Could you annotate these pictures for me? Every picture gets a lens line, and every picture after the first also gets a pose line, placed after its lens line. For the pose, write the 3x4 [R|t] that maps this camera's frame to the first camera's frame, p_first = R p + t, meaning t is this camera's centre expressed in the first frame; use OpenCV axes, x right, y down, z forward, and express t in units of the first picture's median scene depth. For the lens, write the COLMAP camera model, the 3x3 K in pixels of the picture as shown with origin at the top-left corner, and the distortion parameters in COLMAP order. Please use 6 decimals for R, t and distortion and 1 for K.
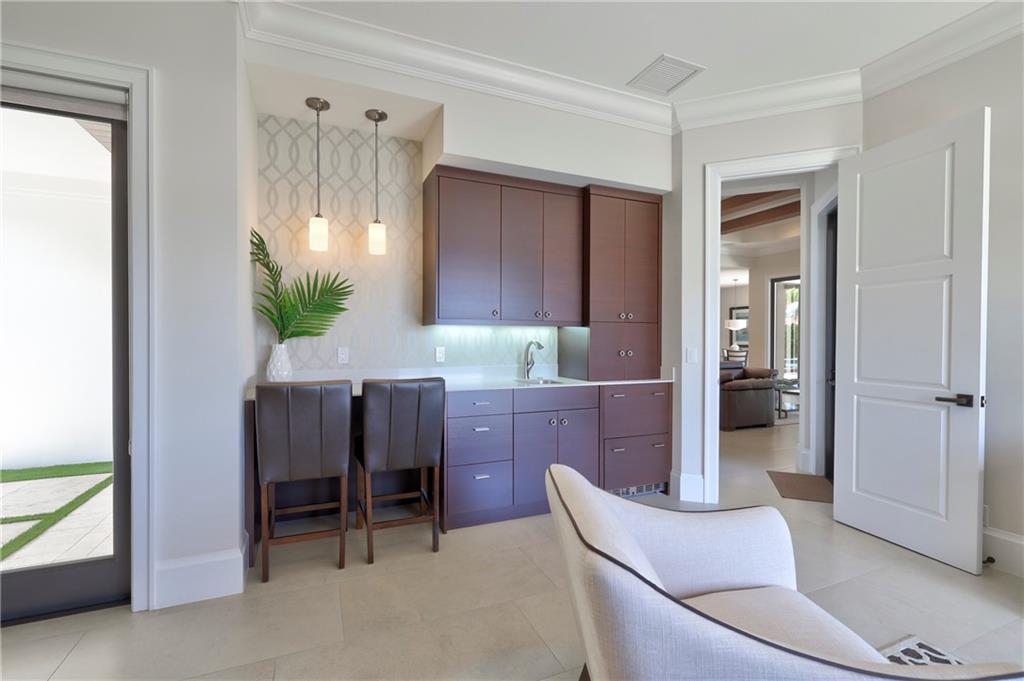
lens RADIAL K [[461.5, 0, 514.8], [0, 461.5, 345.1], [0, 0, 1]] dist [0.000990, -0.000018]
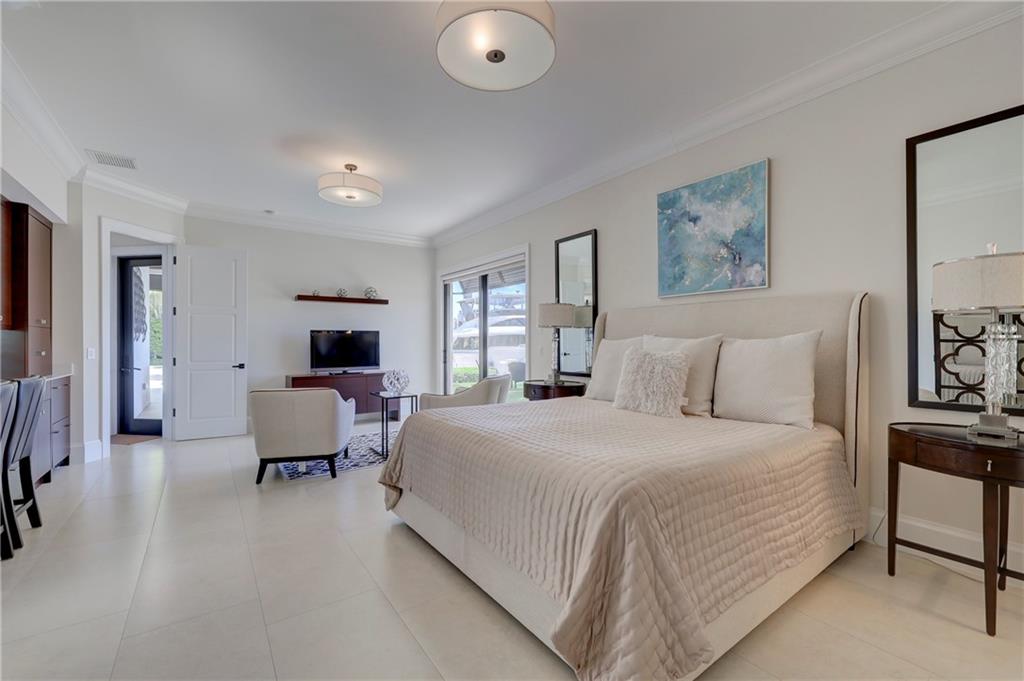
lens RADIAL K [[433.2, 0, 514.0], [0, 433.2, 343.7], [0, 0, 1]] dist [-0.000831, -0.000011]
pose [[-0.210647, -0.002422, 0.977559, -1.510015], [0.012490, 0.999909, 0.005169, 0.005889], [-0.977482, 0.013298, -0.210597, 0.073642]]
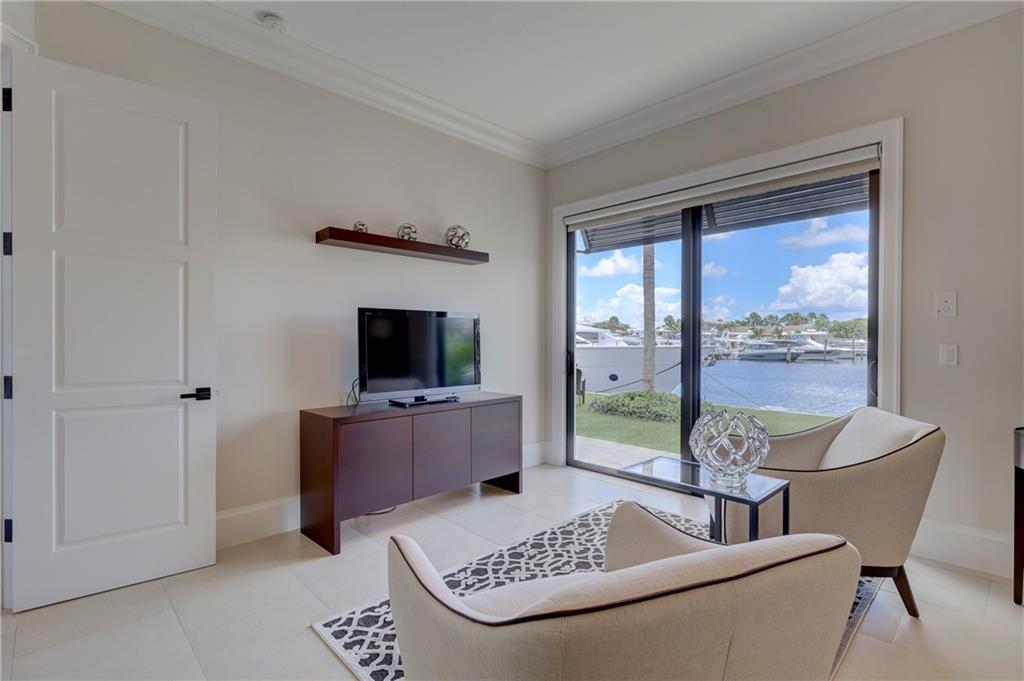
lens RADIAL K [[480.9, 0, 506.5], [0, 480.9, 344.8], [0, 0, 1]] dist [0.002875, 0.000156]
pose [[-0.347188, -0.008529, 0.937757, -0.194919], [0.007006, 0.999907, 0.011688, 0.008249], [-0.937769, 0.010628, -0.347096, 0.722141]]
